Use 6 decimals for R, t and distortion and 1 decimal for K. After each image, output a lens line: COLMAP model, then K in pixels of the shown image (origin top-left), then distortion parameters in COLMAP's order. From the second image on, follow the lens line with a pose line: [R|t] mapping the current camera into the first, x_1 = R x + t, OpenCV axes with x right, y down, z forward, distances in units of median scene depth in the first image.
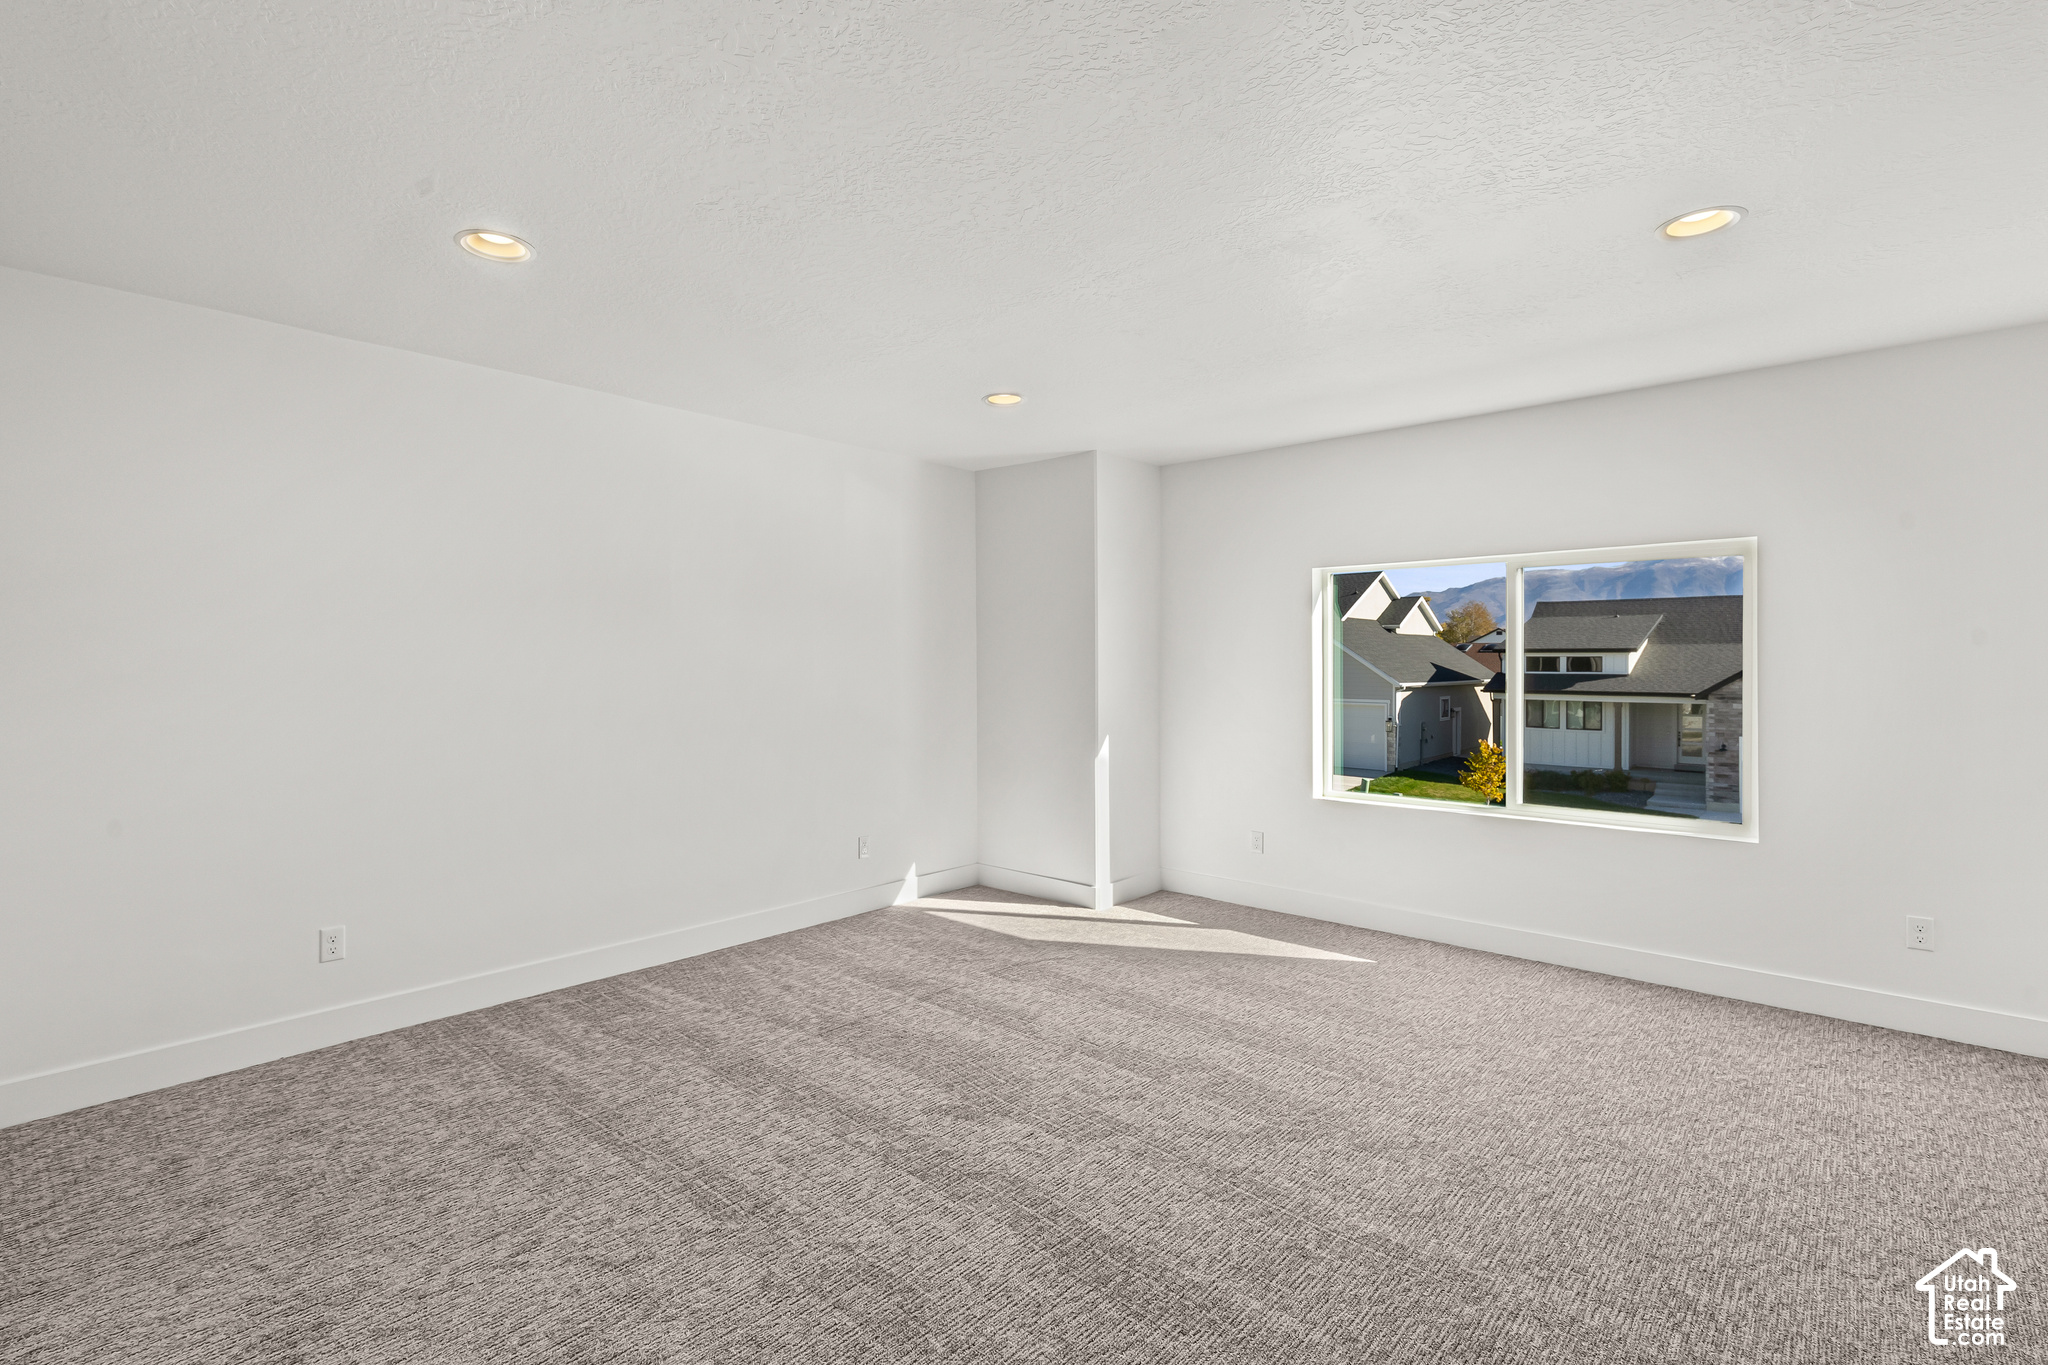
lens RADIAL K [[915.0, 0, 1002.1], [0, 915.0, 664.7], [0, 0, 1]] dist [0.010002, 0.000084]
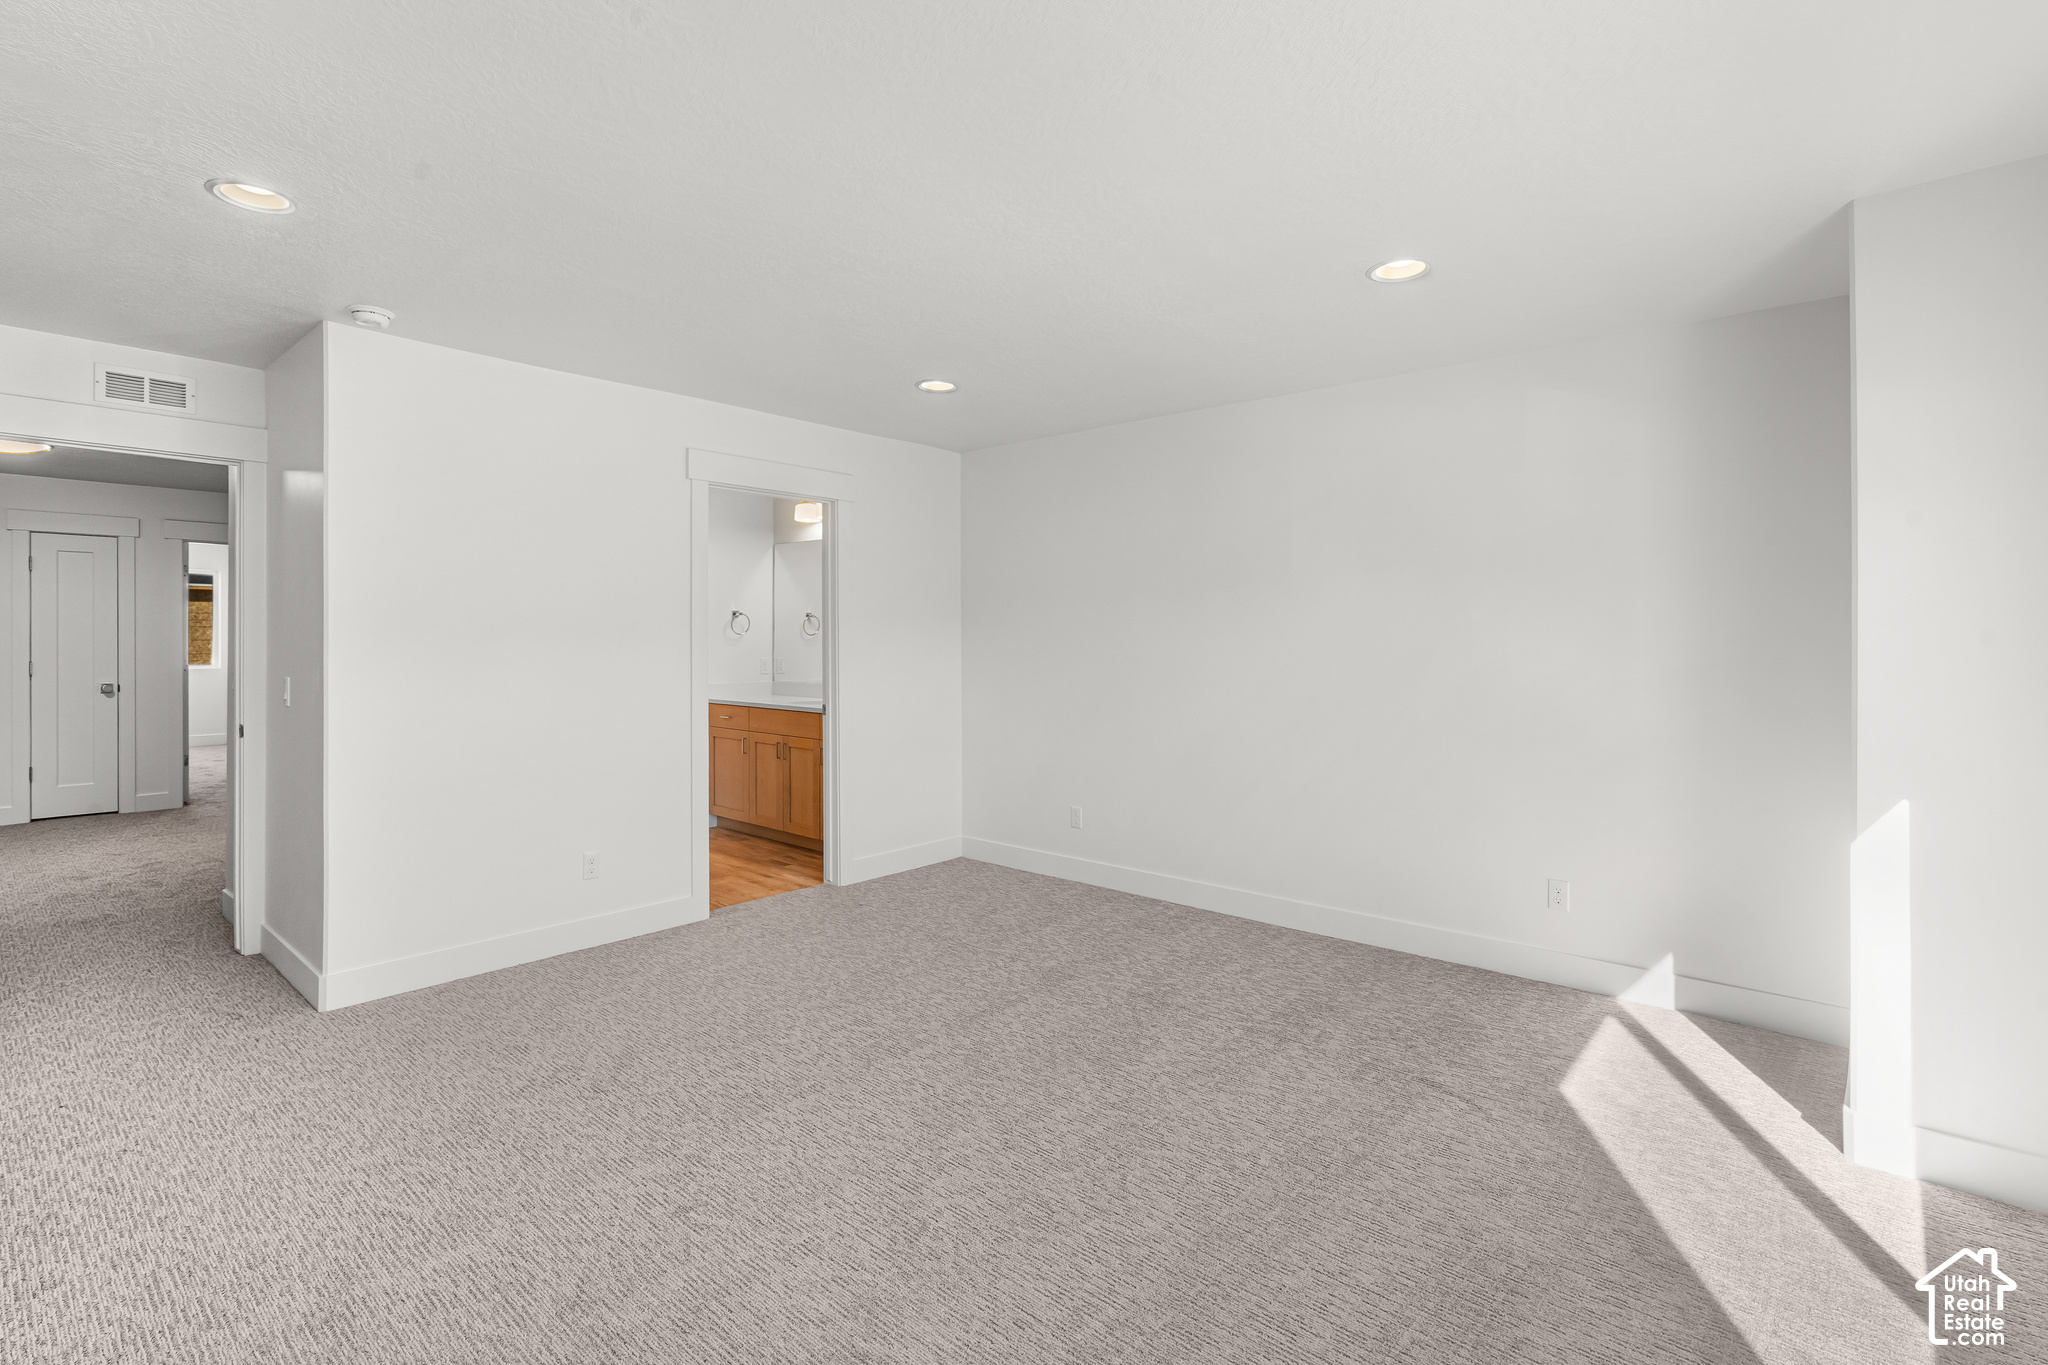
lens RADIAL K [[915.0, 0, 1002.1], [0, 915.0, 664.7], [0, 0, 1]] dist [0.010002, 0.000084]
pose [[0.039768, 0.021402, -0.998980, 0.728350], [-0.003561, 0.999767, 0.021278, 0.006605], [0.999203, 0.002711, 0.039835, 0.708397]]
